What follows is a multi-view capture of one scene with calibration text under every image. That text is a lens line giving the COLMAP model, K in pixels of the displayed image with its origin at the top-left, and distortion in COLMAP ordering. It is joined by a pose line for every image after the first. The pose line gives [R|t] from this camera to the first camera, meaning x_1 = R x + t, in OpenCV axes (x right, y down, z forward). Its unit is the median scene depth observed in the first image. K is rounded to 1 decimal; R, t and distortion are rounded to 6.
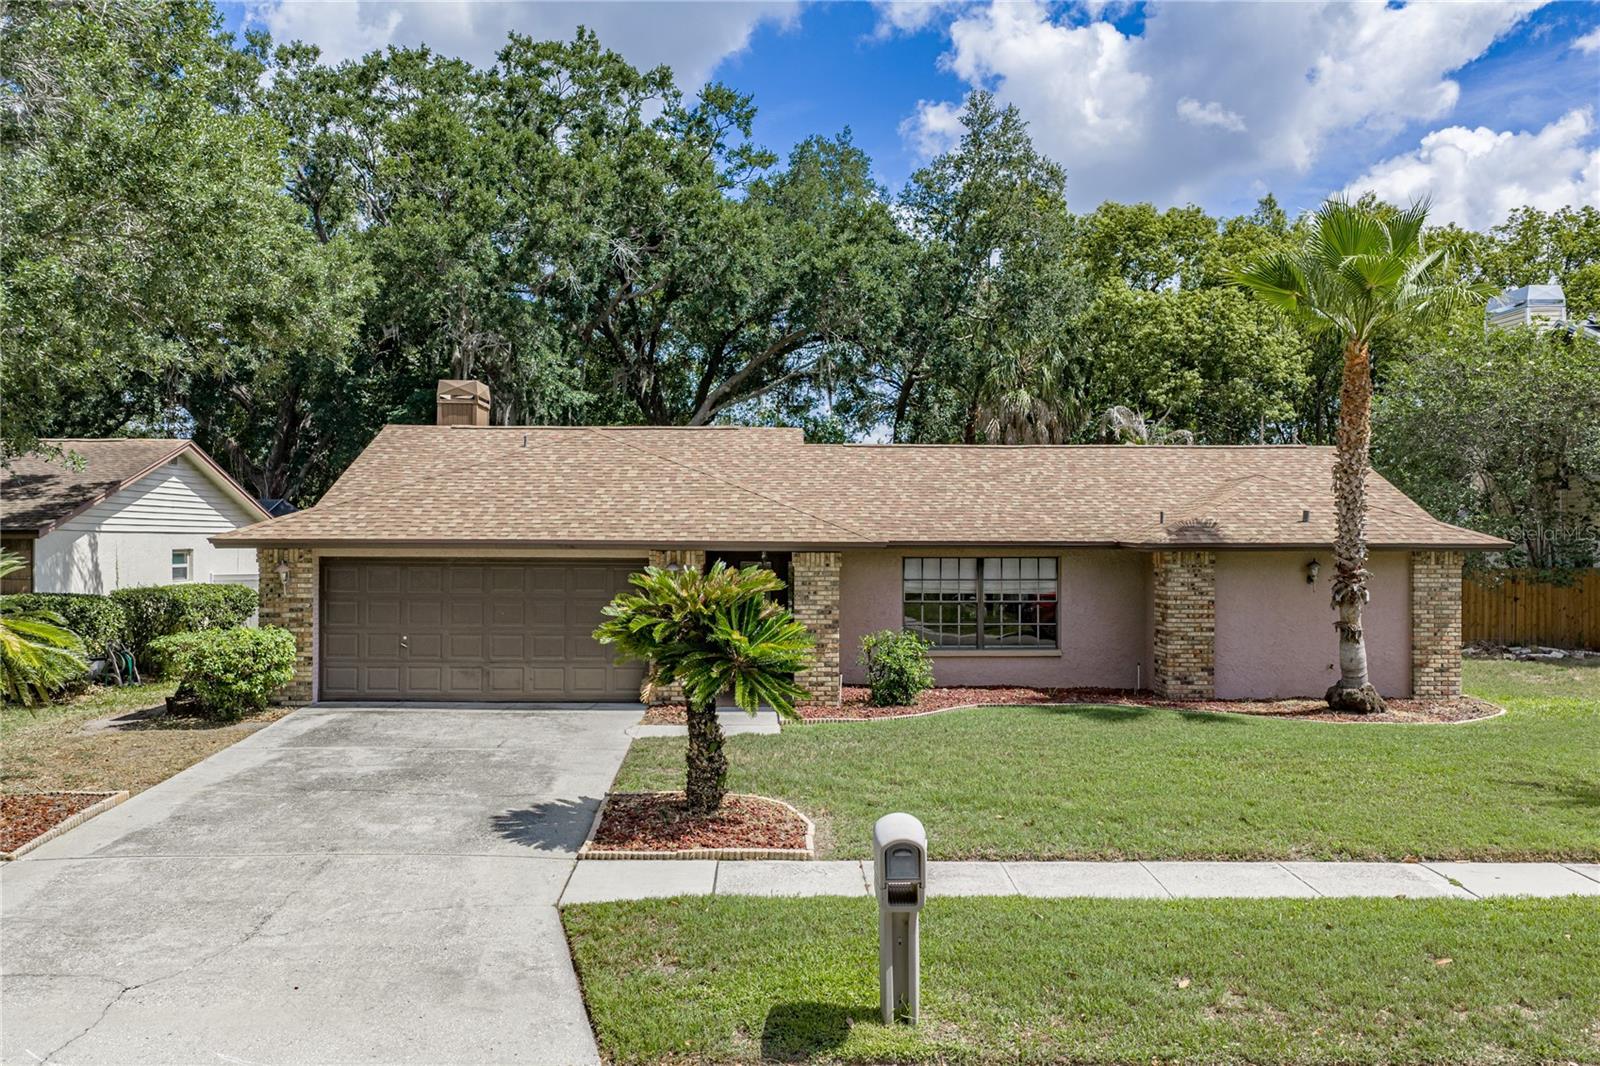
lens RADIAL K [[1336.1, 0, 800.0], [0, 1336.1, 533.0], [0, 0, 1]] dist [0.023374, 0.005457]
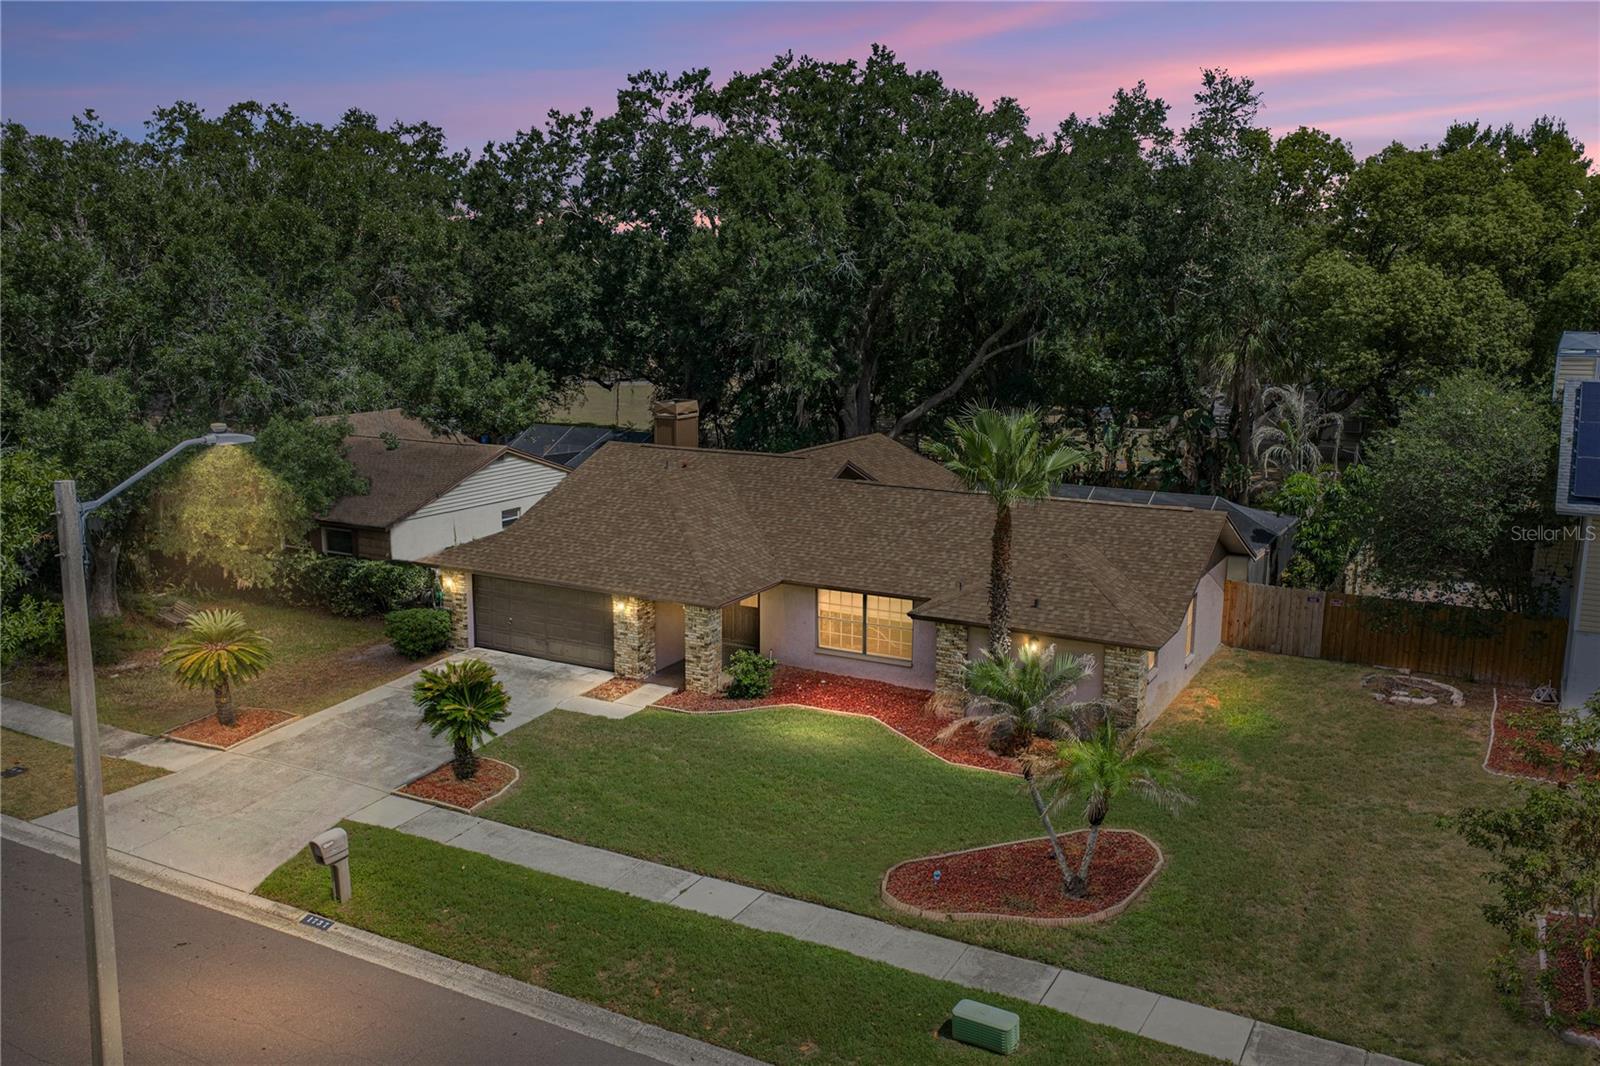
lens RADIAL K [[1325.2, 0, 800.0], [0, 1325.2, 533.0], [0, 0, 1]] dist [0.051612, -0.052492]
pose [[0.865228, 0.094966, -0.492302, 0.843378], [-0.000973, 0.982214, 0.187761, -0.344313], [0.501377, -0.161977, 0.849932, -0.277993]]
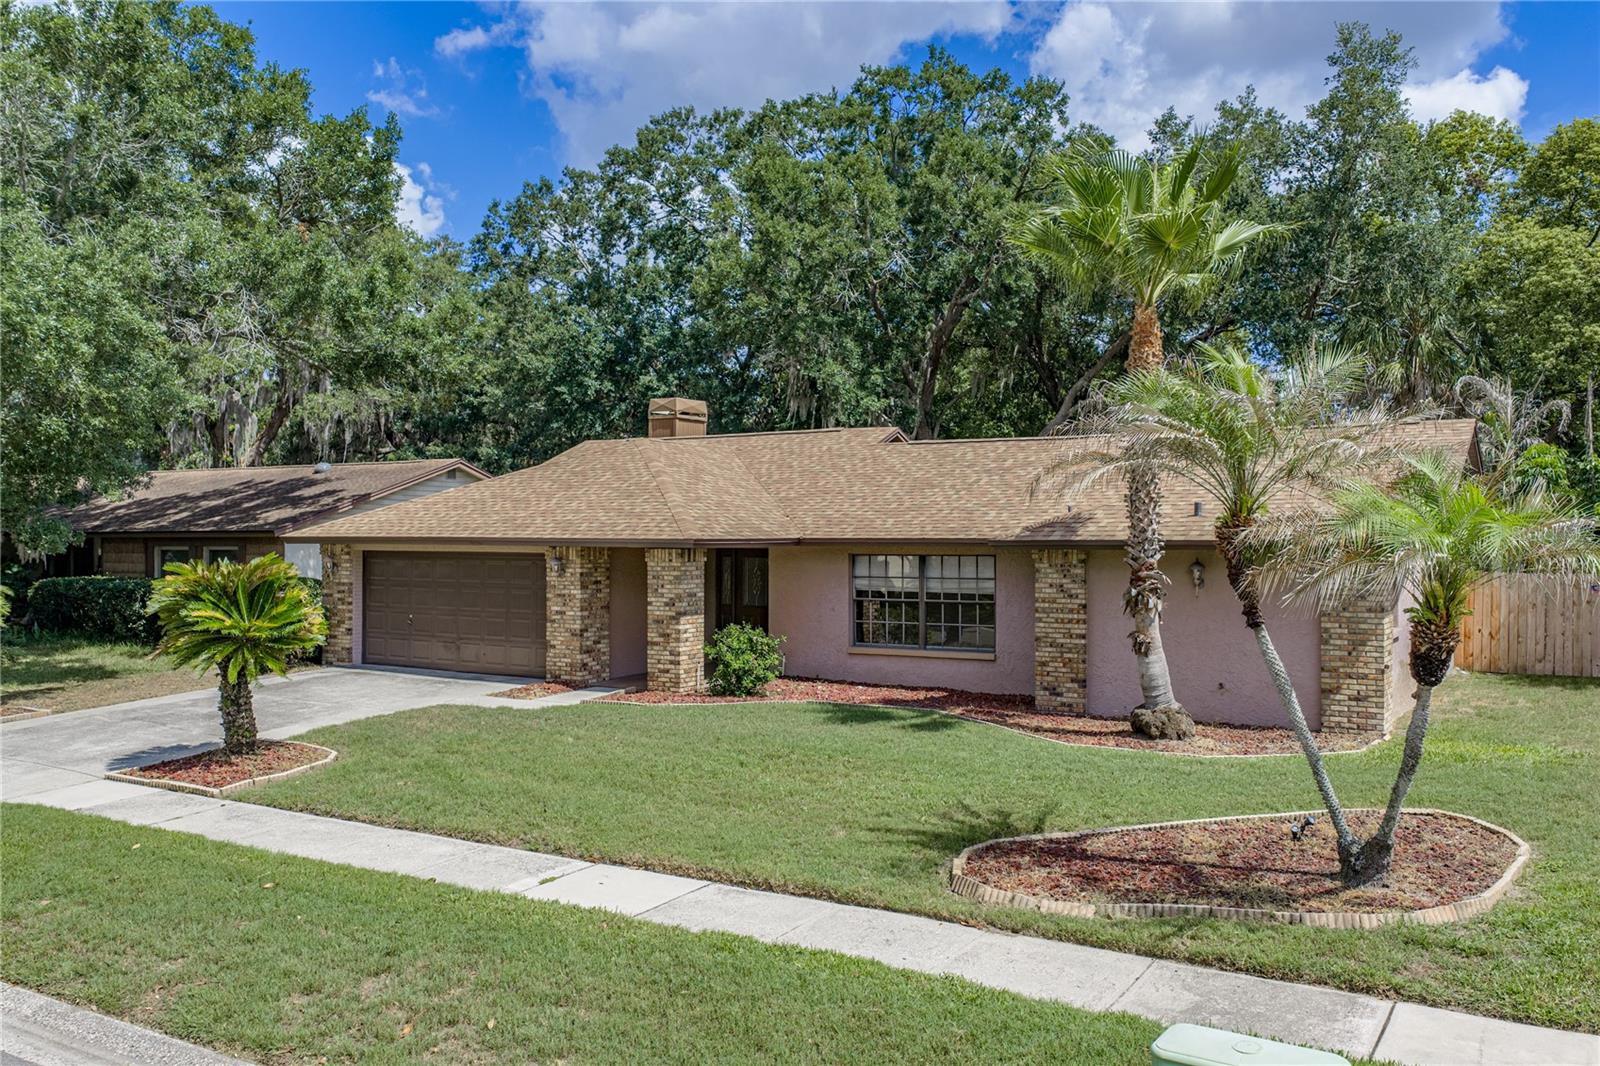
lens RADIAL K [[1325.2, 0, 800.0], [0, 1325.2, 533.0], [0, 0, 1]] dist [0.051612, -0.052492]
pose [[0.839316, -0.002777, -0.543637, 0.633511], [0.003398, 0.999994, 0.000139, 0.001878], [0.543634, -0.001964, 0.839320, 0.149912]]
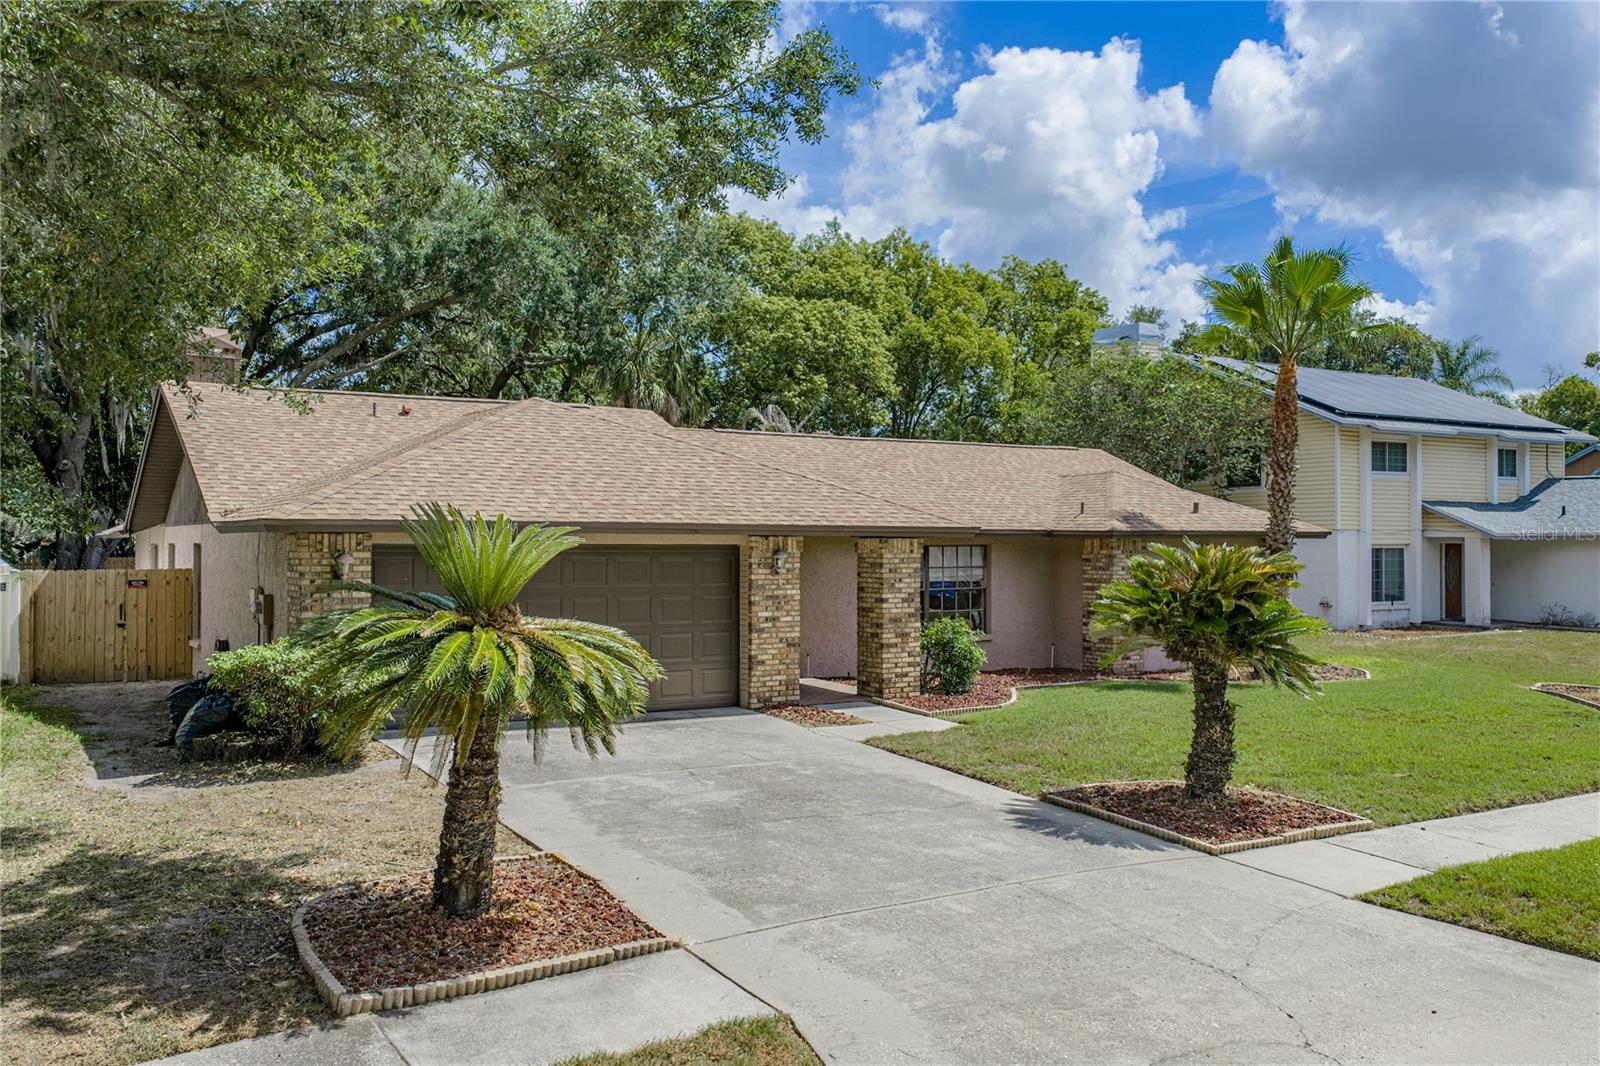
lens RADIAL K [[1336.1, 0, 800.0], [0, 1336.1, 533.0], [0, 0, 1]] dist [0.023374, 0.005457]
pose [[0.860160, 0.001303, 0.510022, -0.498994], [0.000557, 0.999994, -0.003493, 0.012974], [-0.510024, 0.003289, 0.860154, 0.194127]]
